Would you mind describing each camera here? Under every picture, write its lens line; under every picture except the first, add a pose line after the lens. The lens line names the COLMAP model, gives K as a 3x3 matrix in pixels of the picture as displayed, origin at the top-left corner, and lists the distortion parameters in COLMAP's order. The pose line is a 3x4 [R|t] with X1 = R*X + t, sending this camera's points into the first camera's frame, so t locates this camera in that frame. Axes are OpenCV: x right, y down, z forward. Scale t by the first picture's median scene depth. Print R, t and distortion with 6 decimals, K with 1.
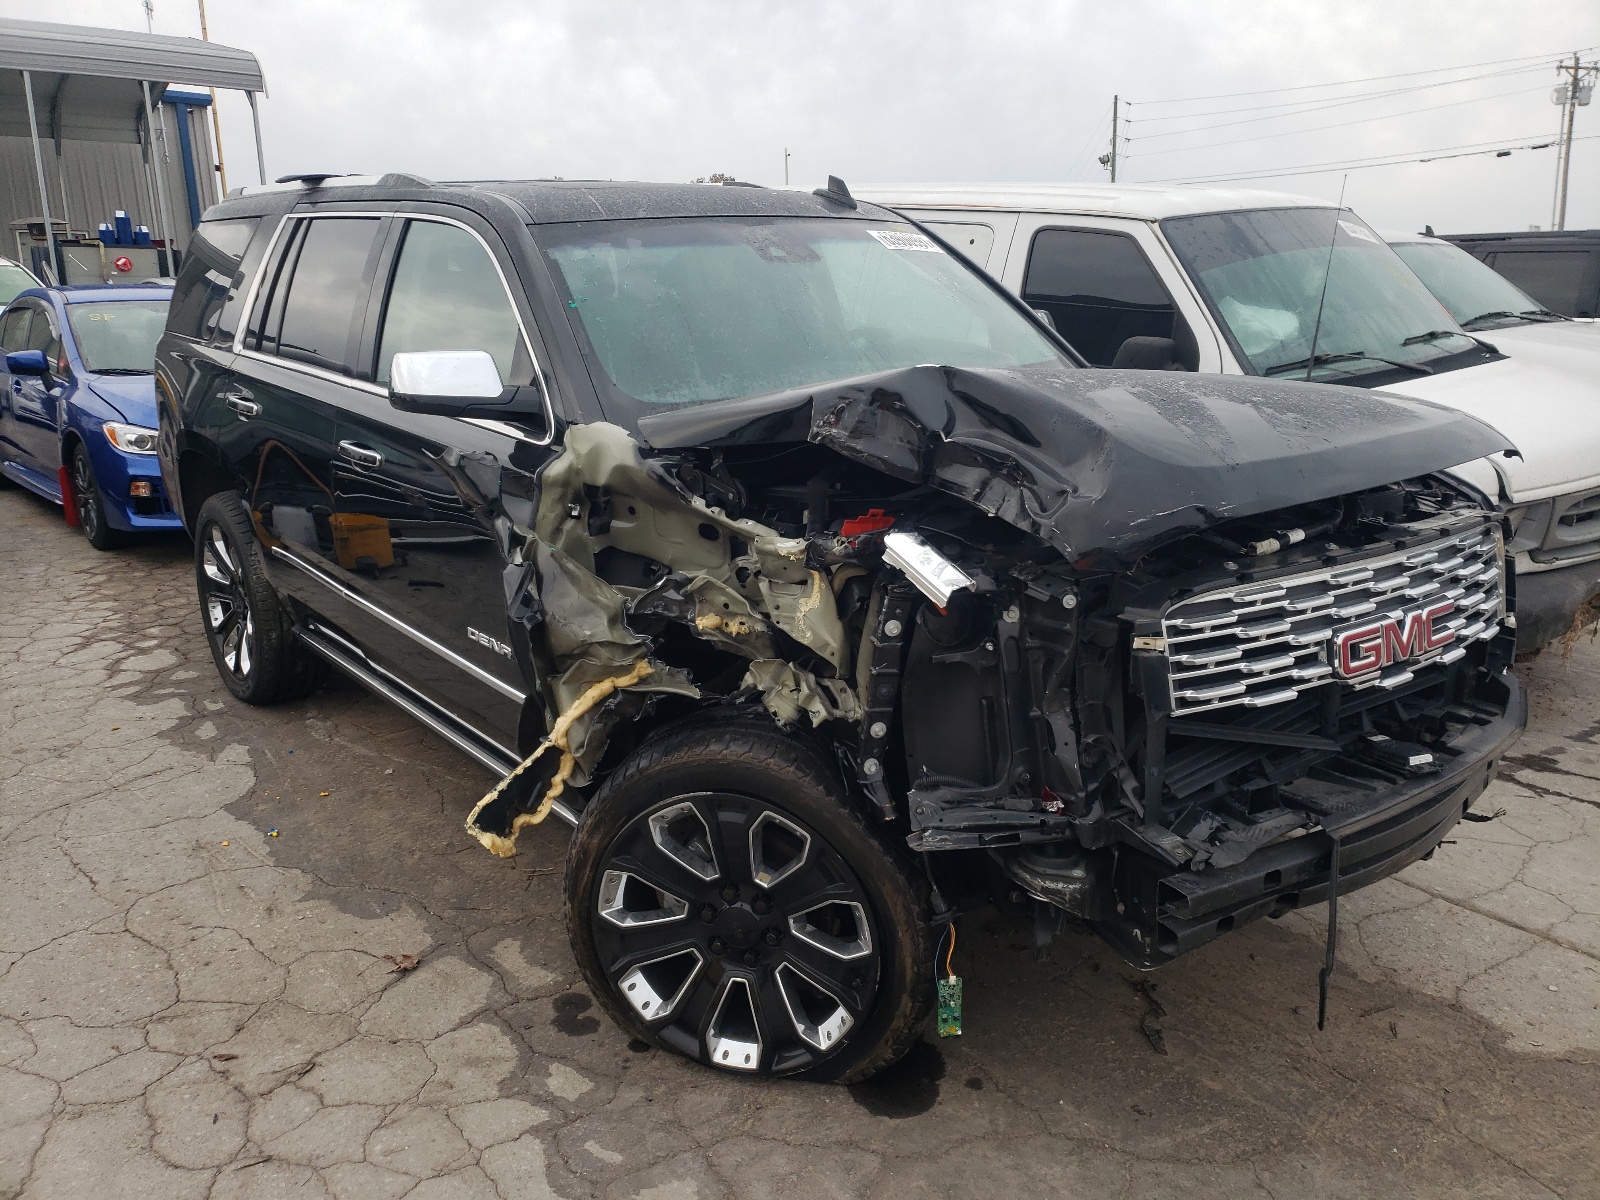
lens RADIAL K [[1264.4, 0, 800.0], [0, 1264.4, 600.0], [0, 0, 1]] dist [-0.005929, -0.015699]
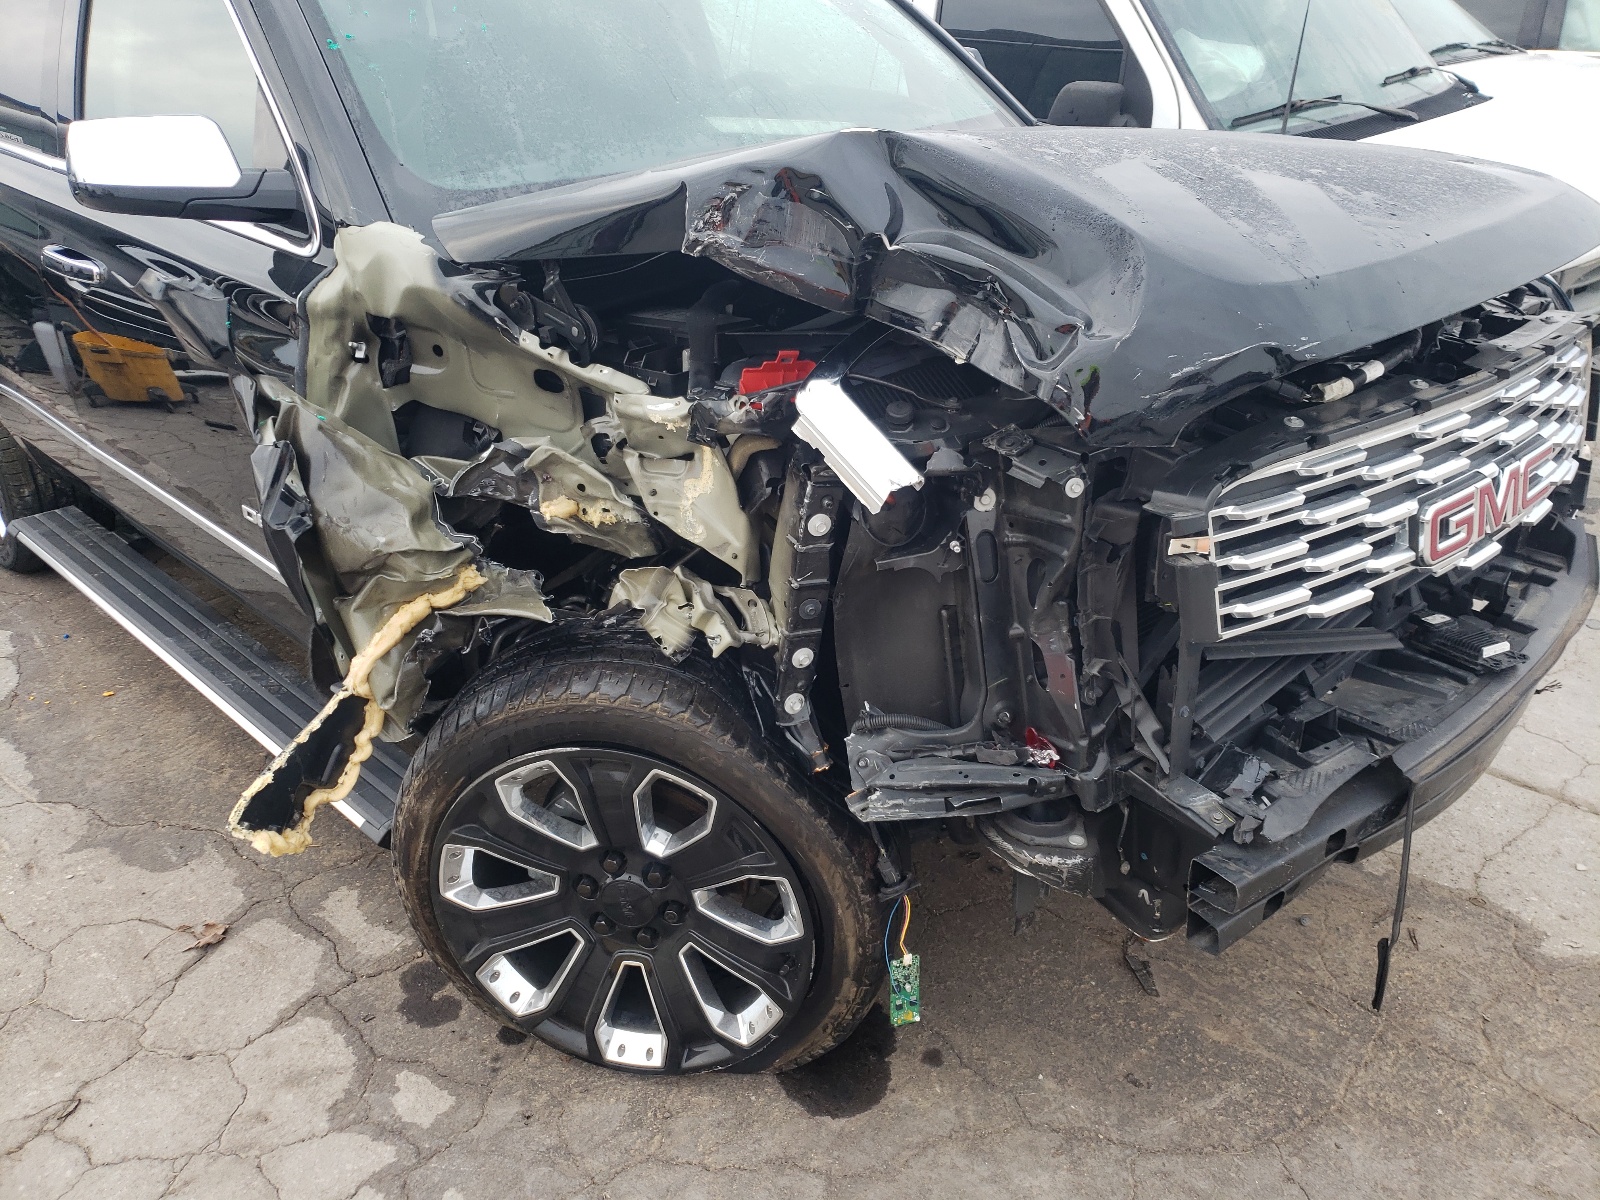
lens RADIAL K [[1237.1, 0, 817.2], [0, 1237.1, 596.9], [0, 0, 1]] dist [0.006691, 0.002868]
pose [[0.994139, -0.053002, 0.094226, 0.005002], [0.034653, 0.981812, 0.186666, -0.062355], [-0.102406, -0.182307, 0.977894, 0.297472]]
